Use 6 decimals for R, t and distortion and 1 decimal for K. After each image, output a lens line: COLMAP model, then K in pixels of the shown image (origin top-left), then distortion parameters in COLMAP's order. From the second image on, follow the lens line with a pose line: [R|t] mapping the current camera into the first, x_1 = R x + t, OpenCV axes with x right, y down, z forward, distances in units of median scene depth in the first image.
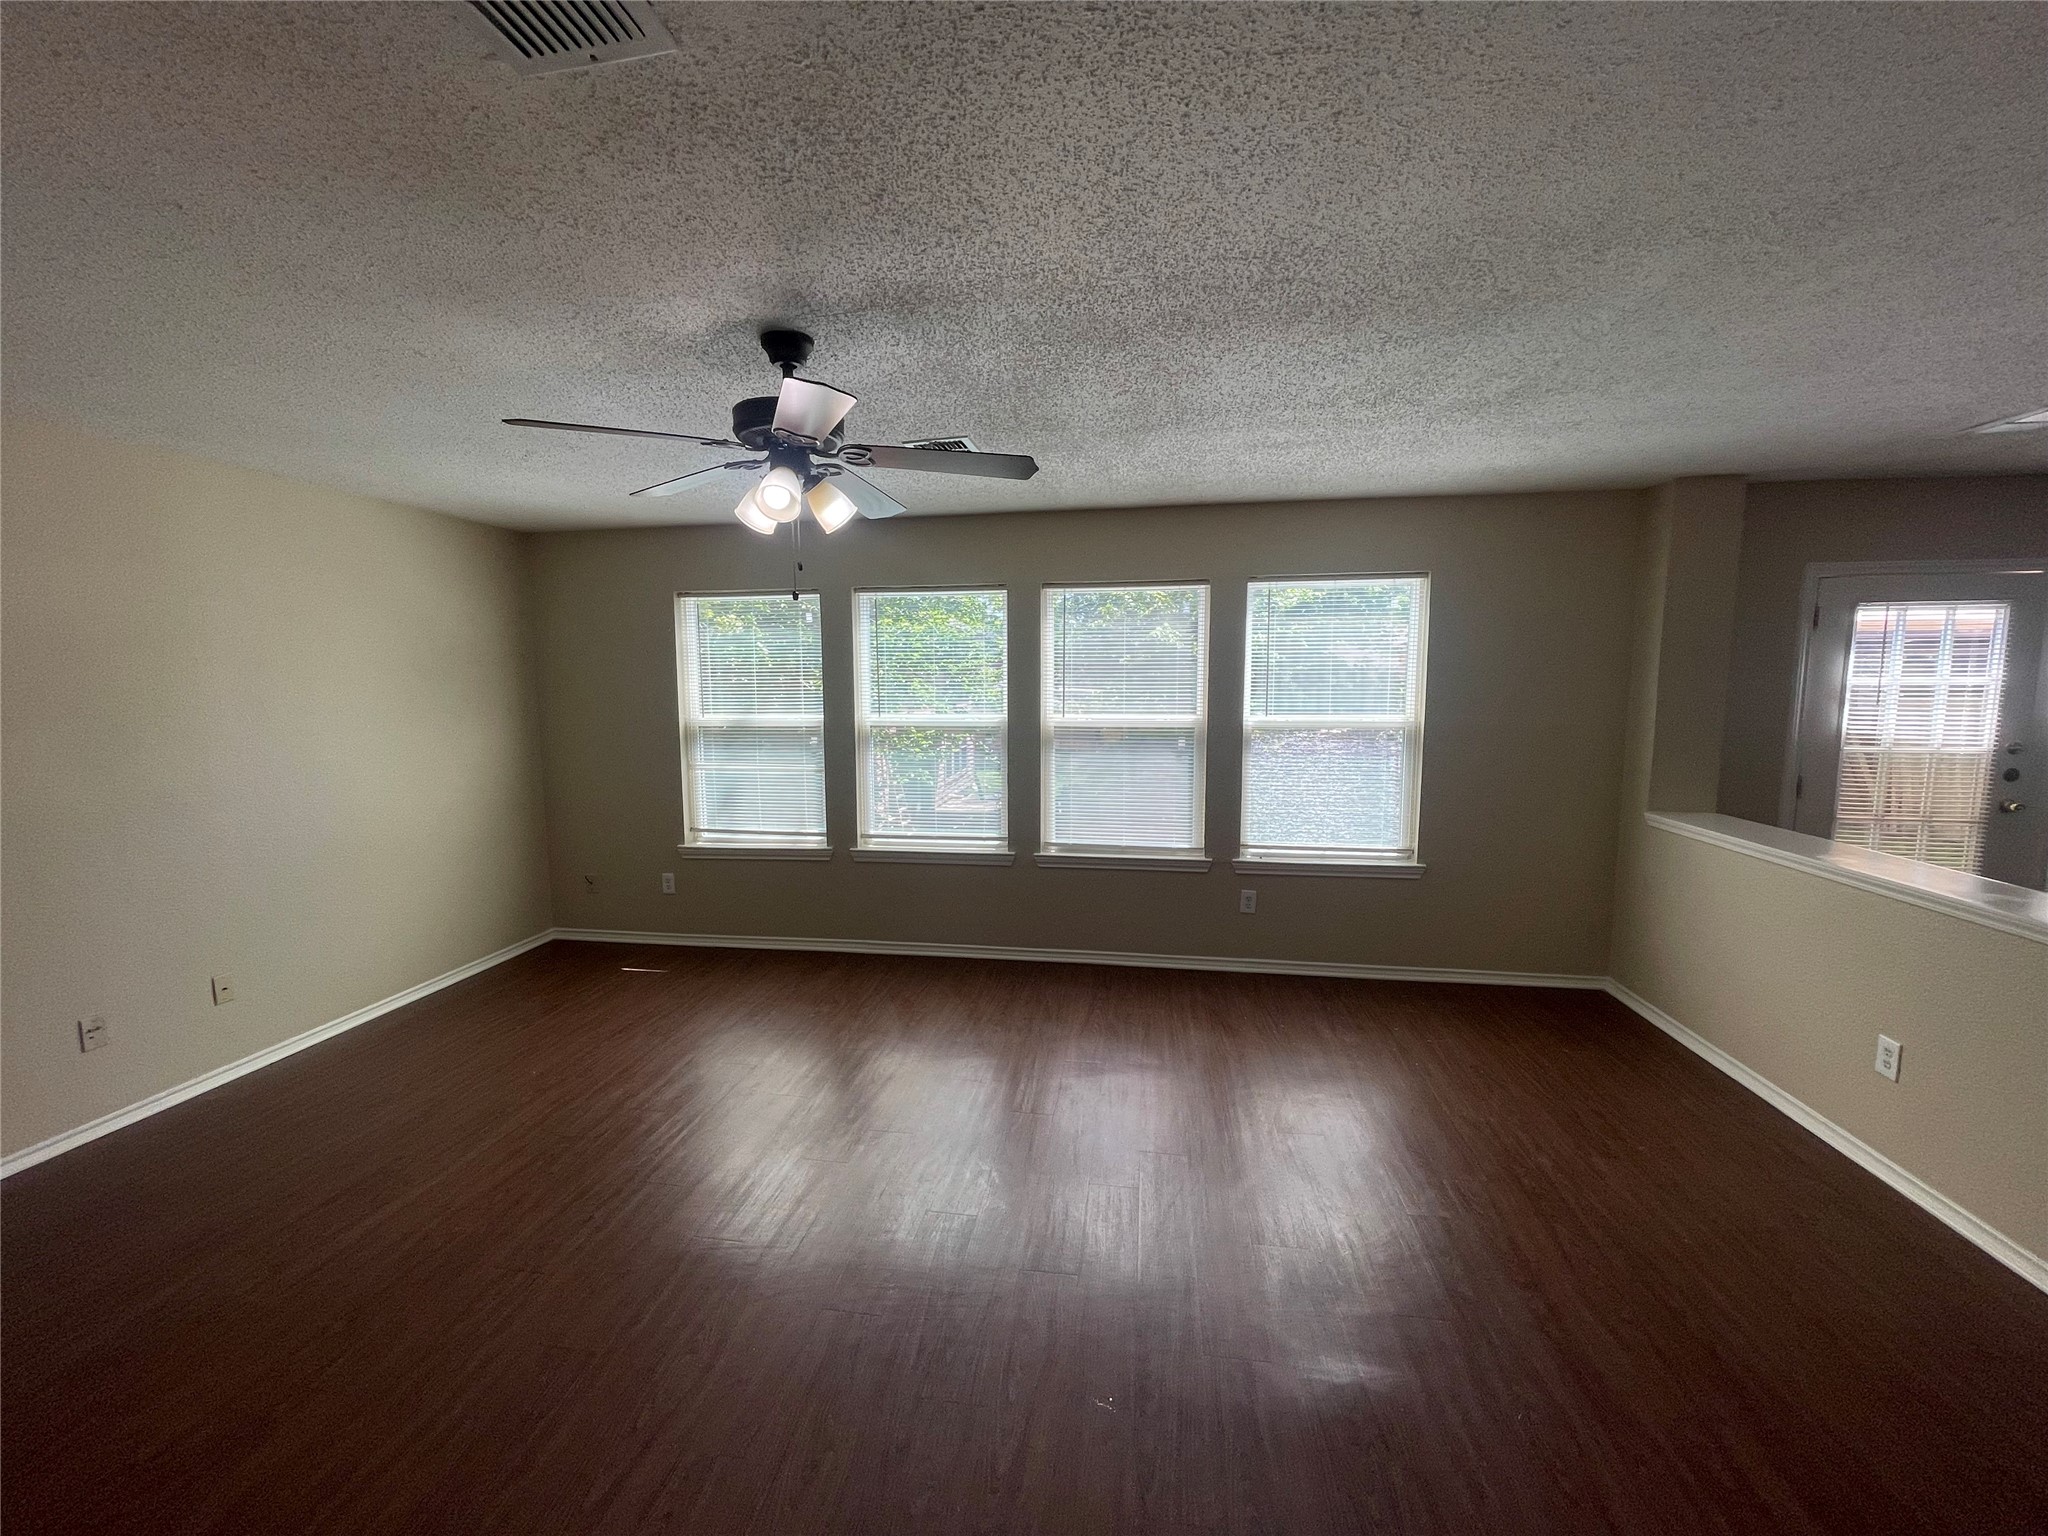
lens RADIAL K [[829.2, 0, 1014.8], [0, 829.2, 769.9], [0, 0, 1]] dist [0.001057, -0.003277]
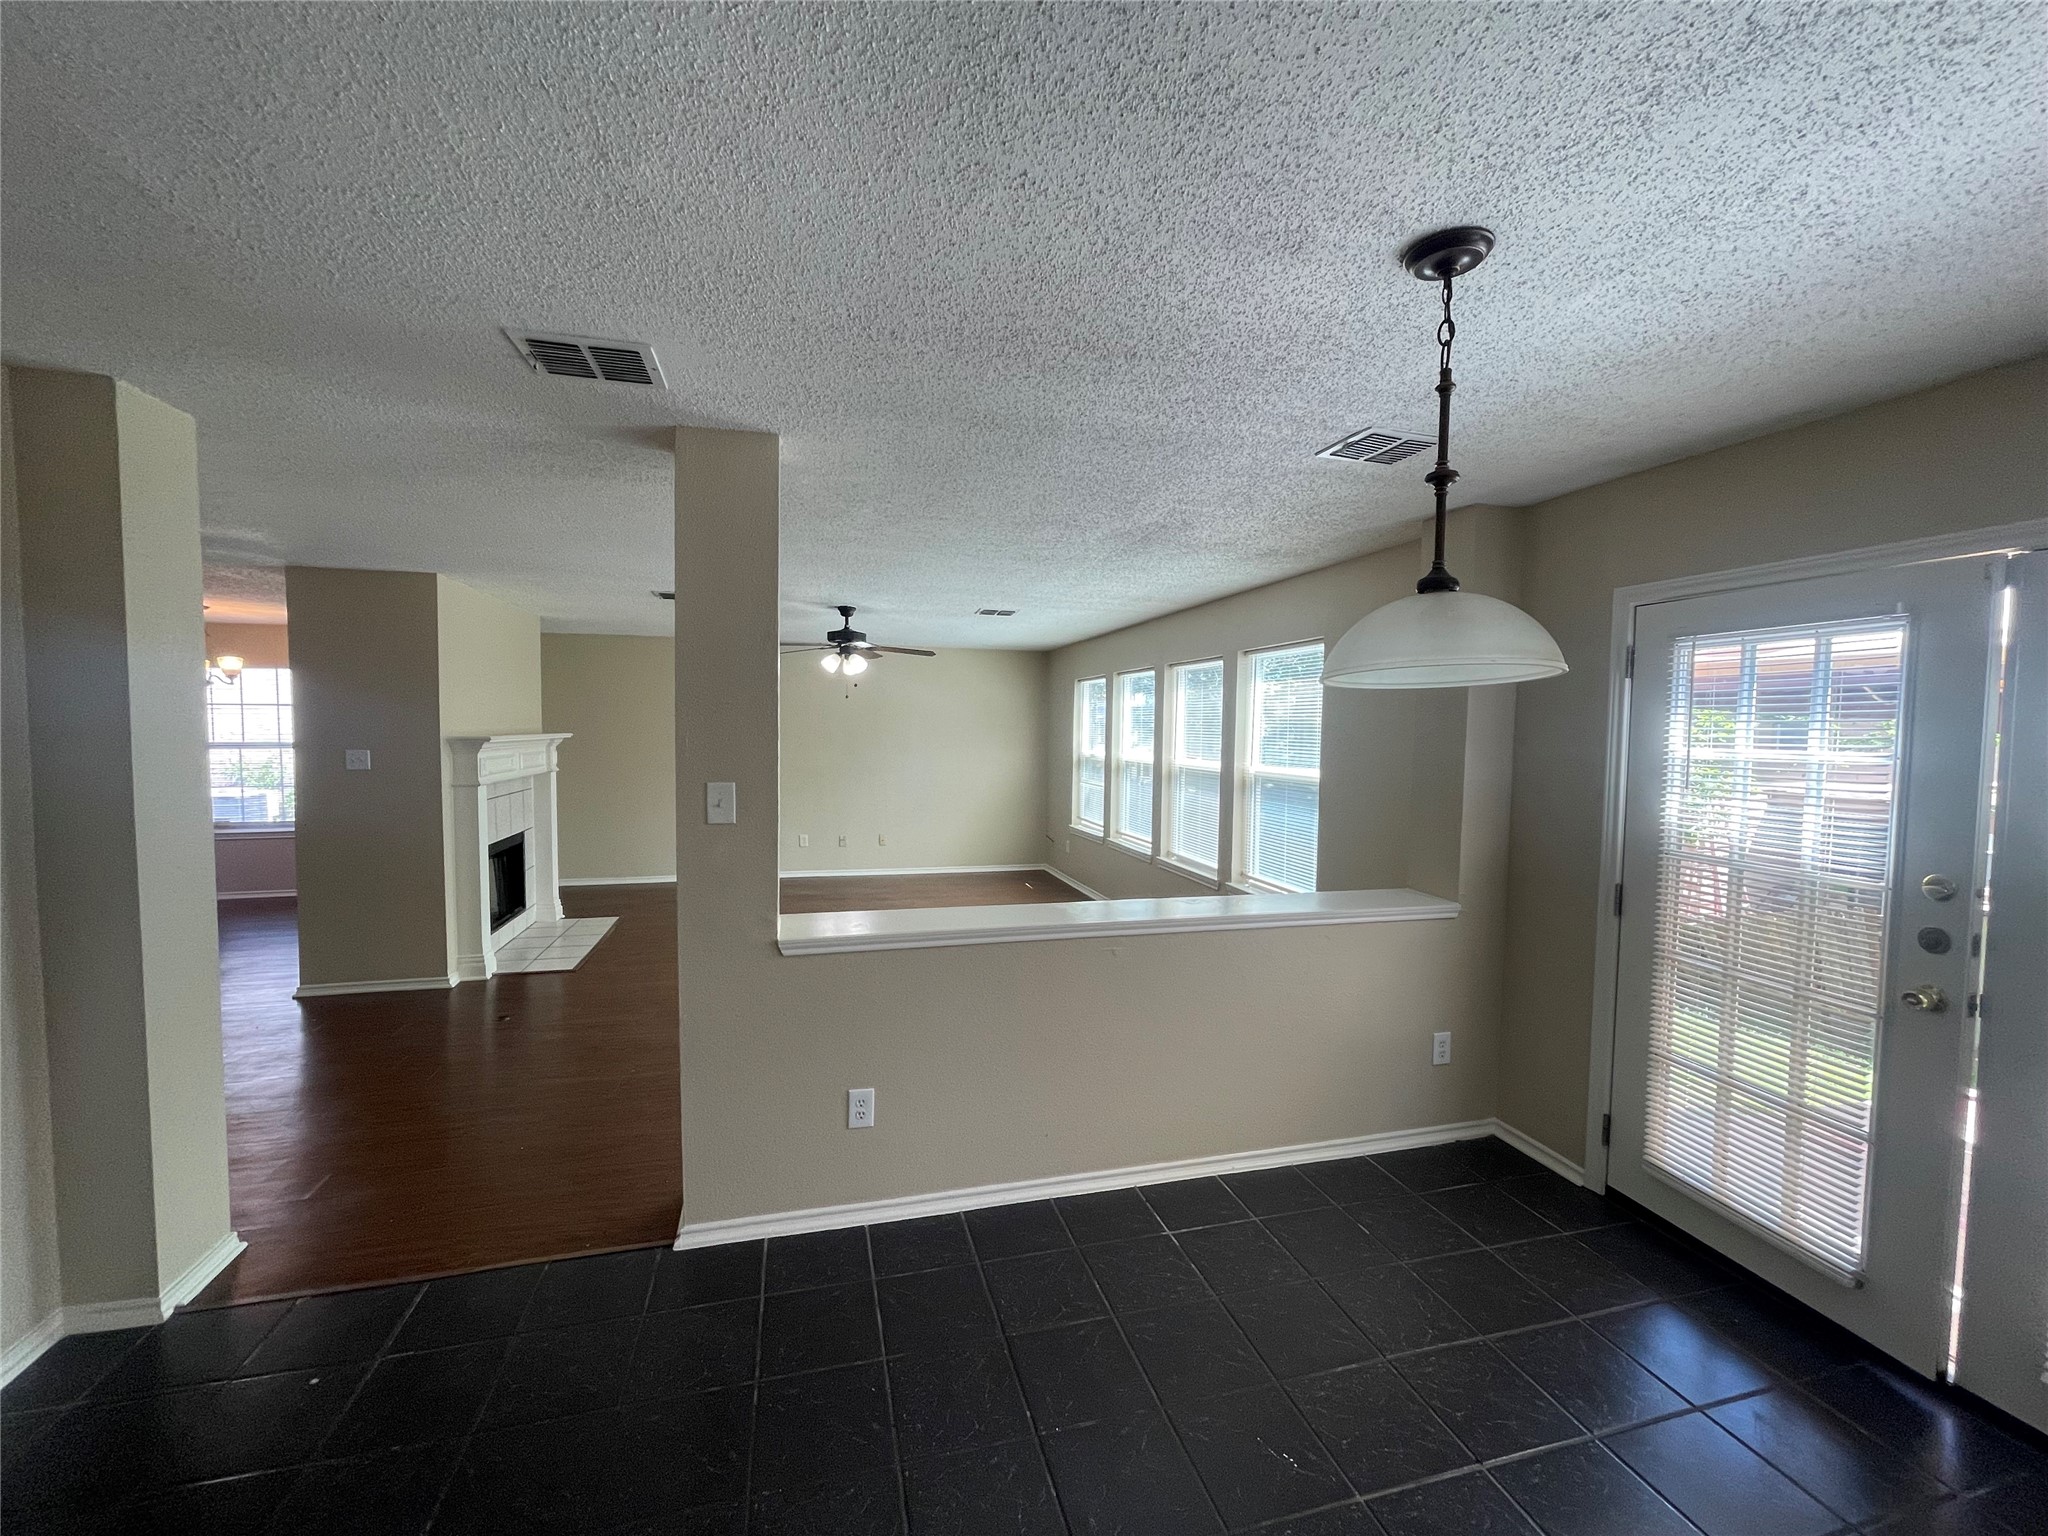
lens RADIAL K [[829.2, 0, 1014.8], [0, 829.2, 769.9], [0, 0, 1]] dist [0.001057, -0.003277]
pose [[0.386985, 0.058081, -0.920255, 1.429222], [-0.115227, 0.993237, 0.014232, -0.040548], [0.914858, 0.100531, 0.391061, 0.247576]]
